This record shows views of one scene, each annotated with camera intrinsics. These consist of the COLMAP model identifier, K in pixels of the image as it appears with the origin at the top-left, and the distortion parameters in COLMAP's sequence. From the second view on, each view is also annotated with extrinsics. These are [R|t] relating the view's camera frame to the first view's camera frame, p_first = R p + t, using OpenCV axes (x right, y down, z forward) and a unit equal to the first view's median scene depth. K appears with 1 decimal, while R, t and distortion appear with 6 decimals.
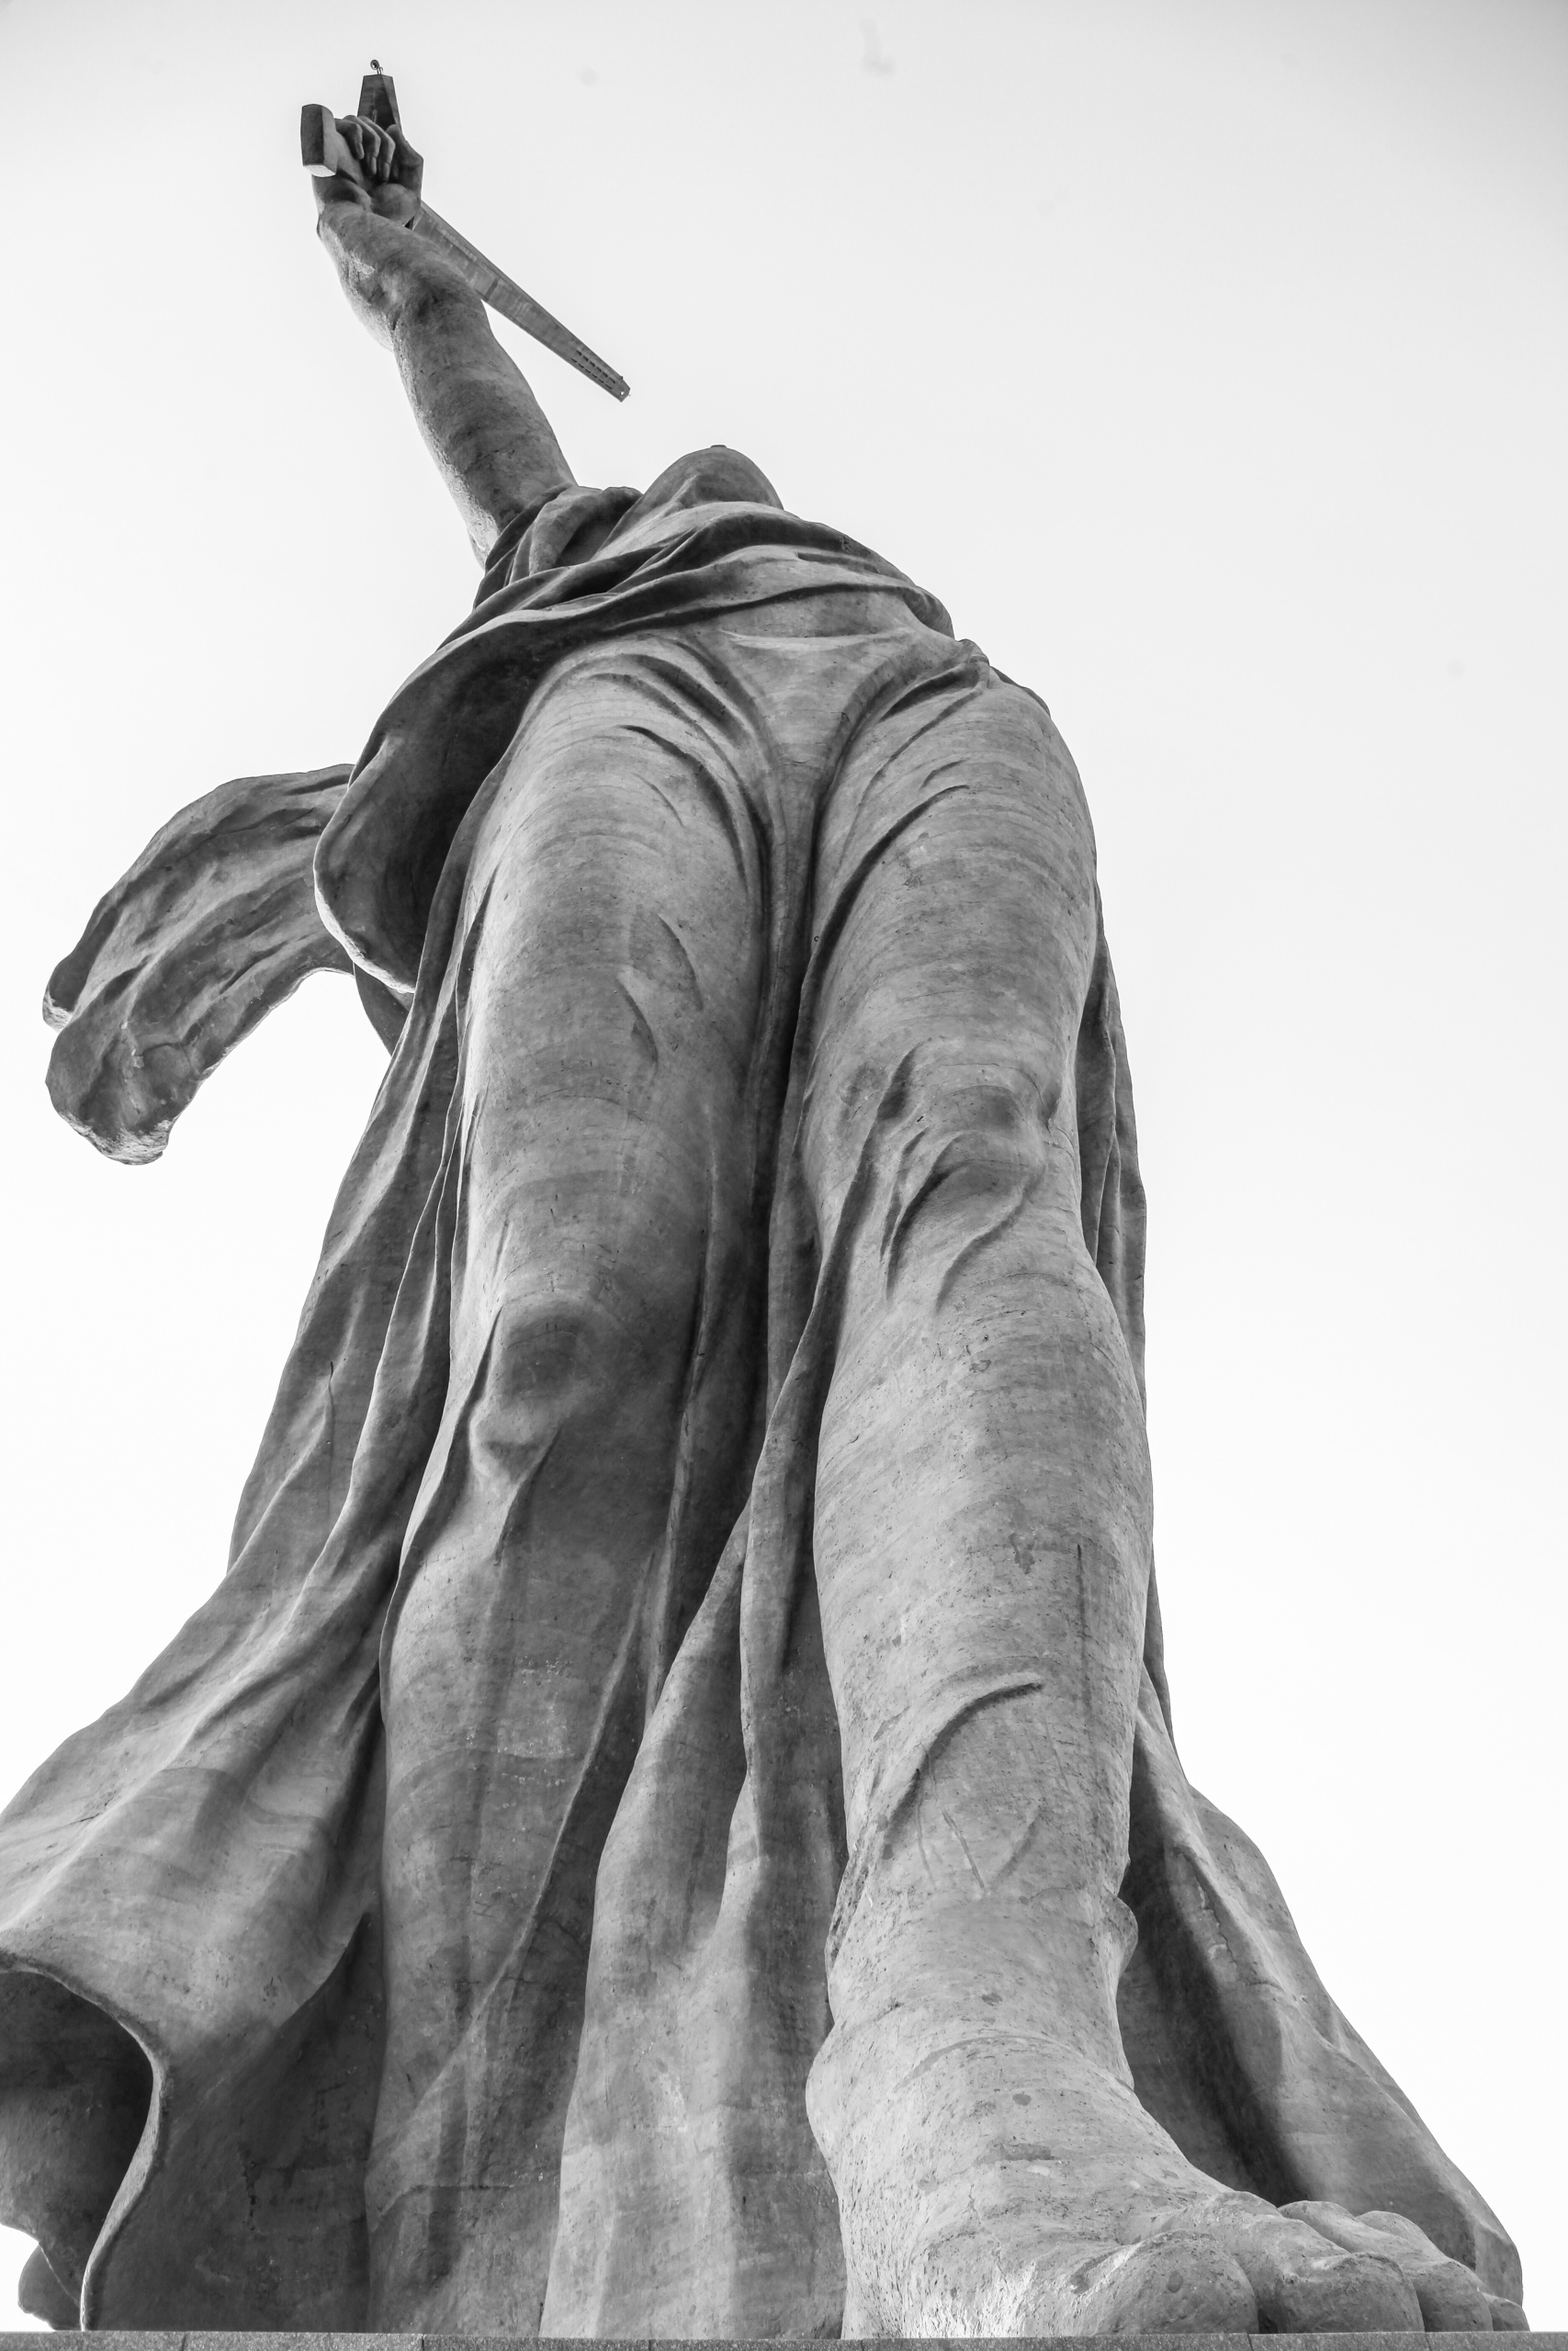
lens RADIAL K [[1614.1, 0, 784.0], [0, 1614.1, 1175.5], [0, 0, 1]] dist [-0.113371, 0.064357]
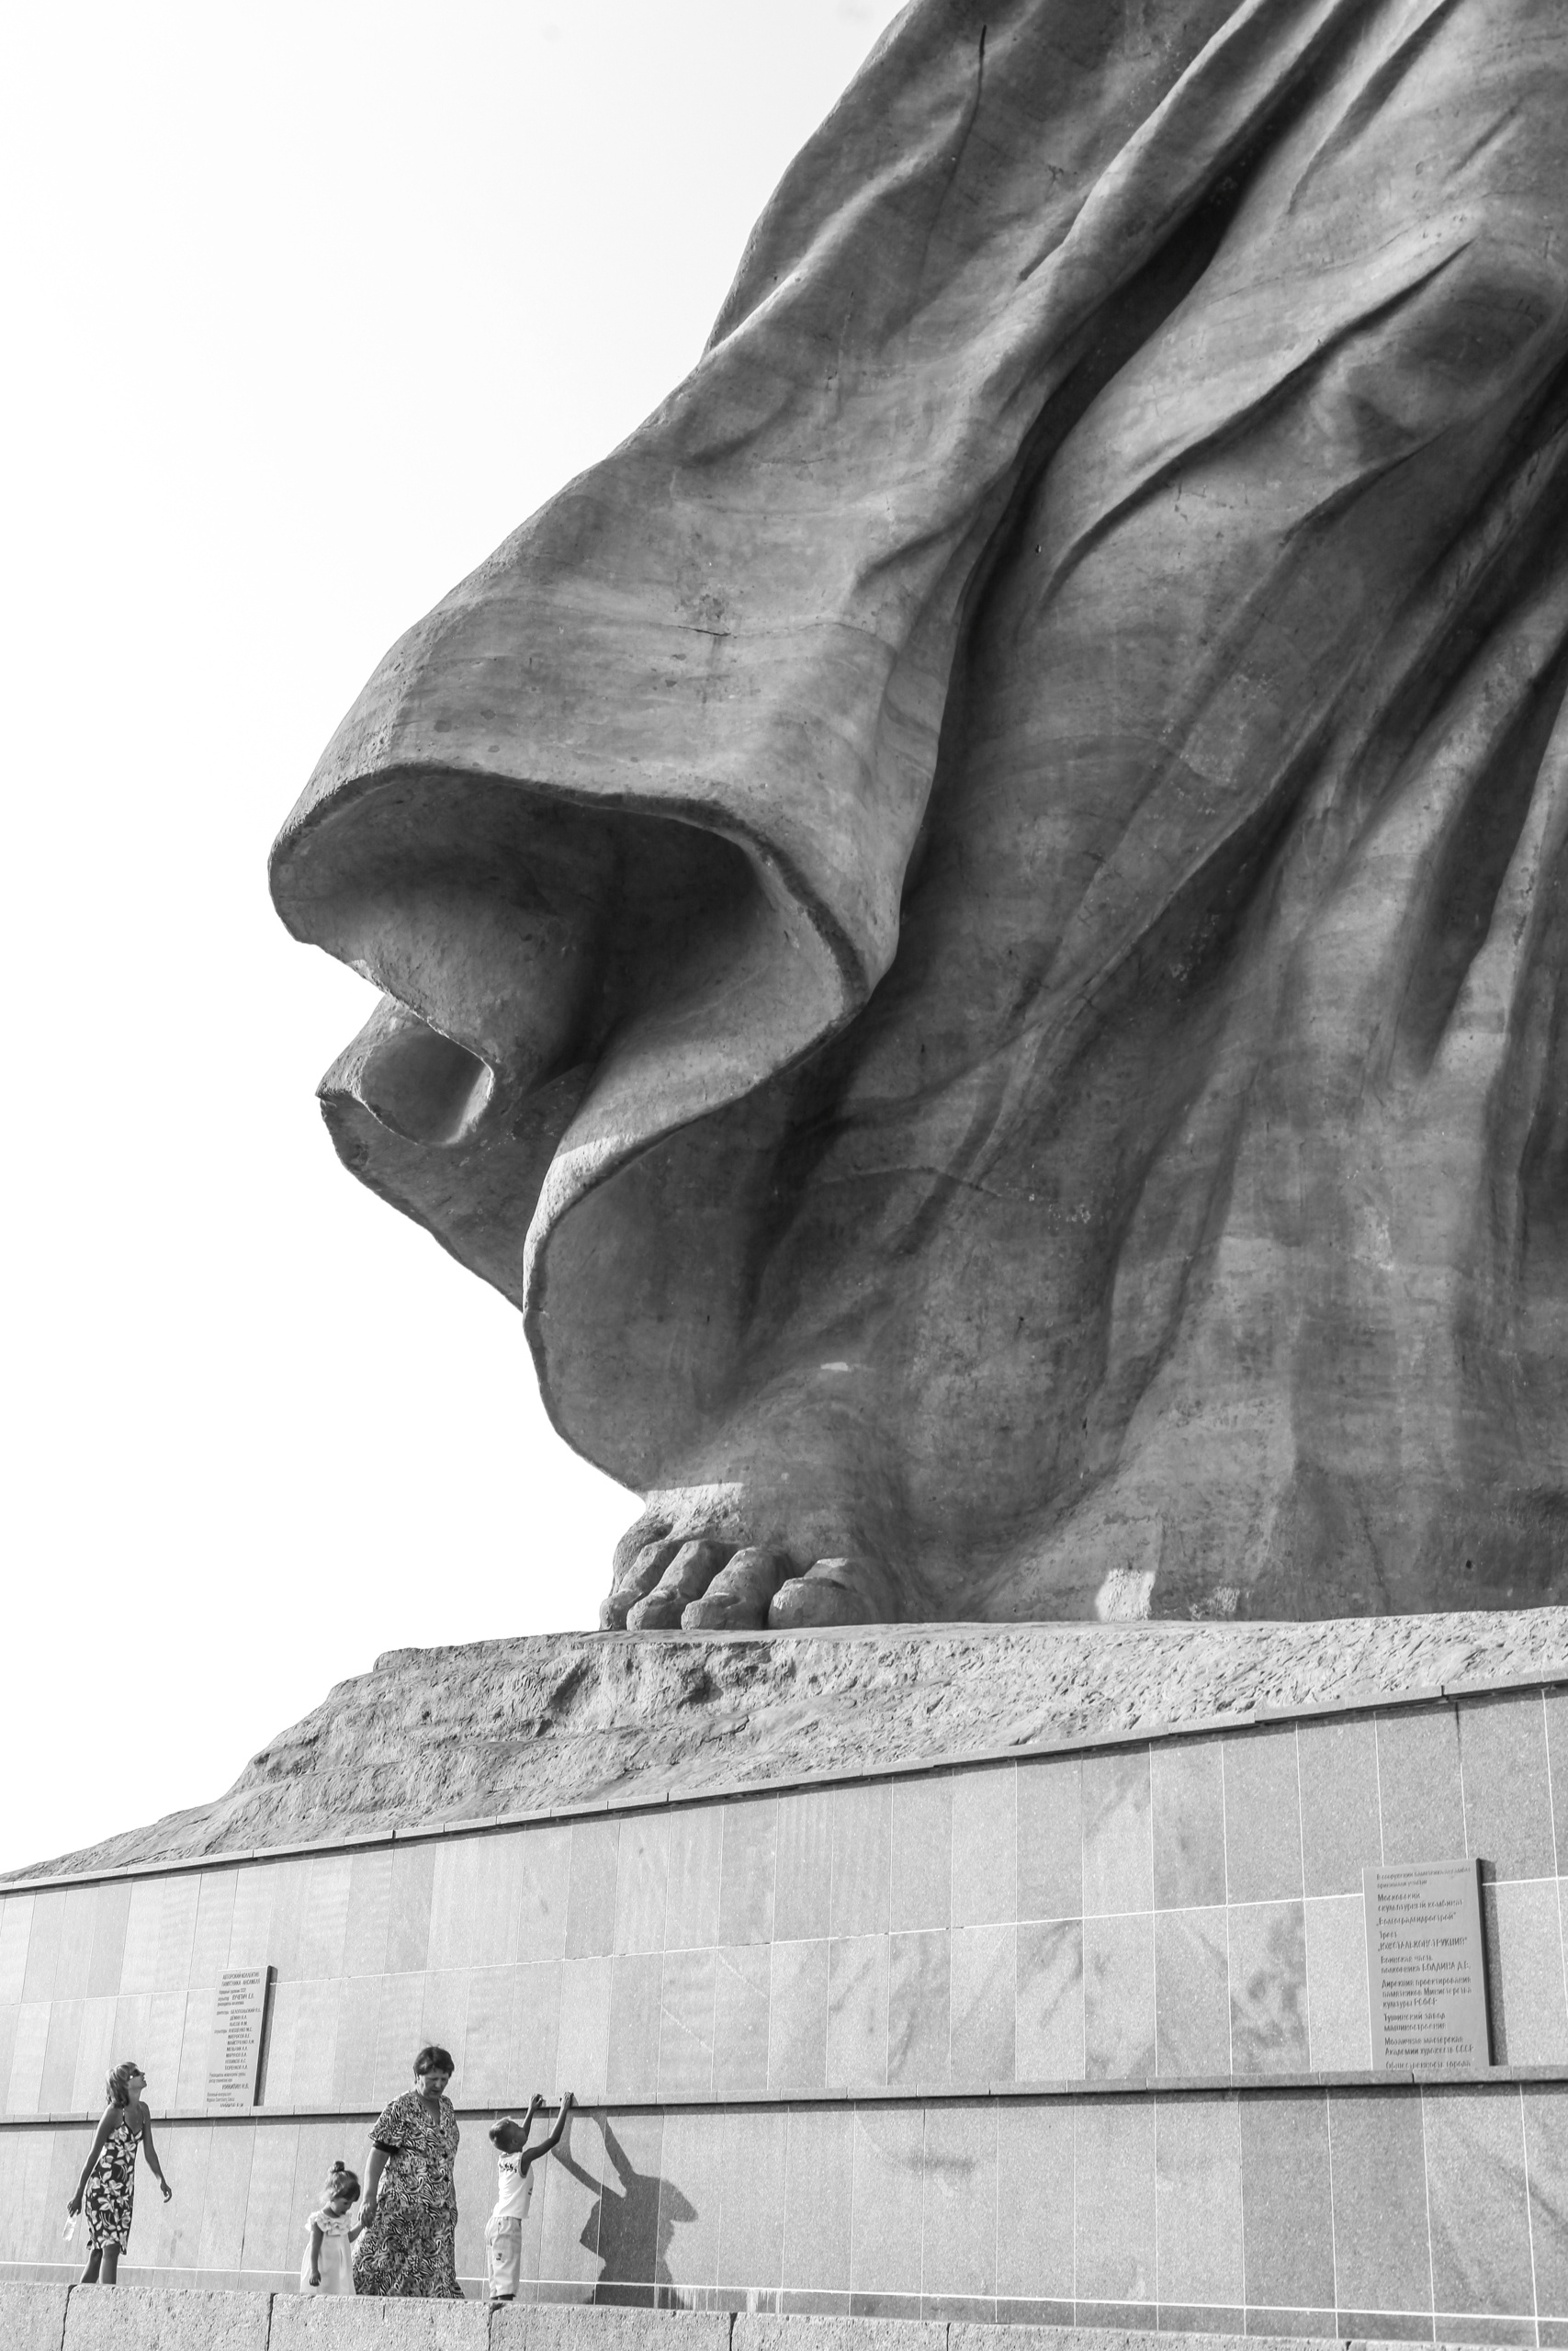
lens RADIAL K [[2803.5, 0, 784.0], [0, 2803.5, 1175.5], [0, 0, 1]] dist [0.008139, 0.073866]
pose [[0.840967, 0.319163, 0.436932, -1.105589], [-0.514863, 0.720348, 0.464774, -0.058008], [-0.166404, -0.615820, 0.770114, -0.255527]]
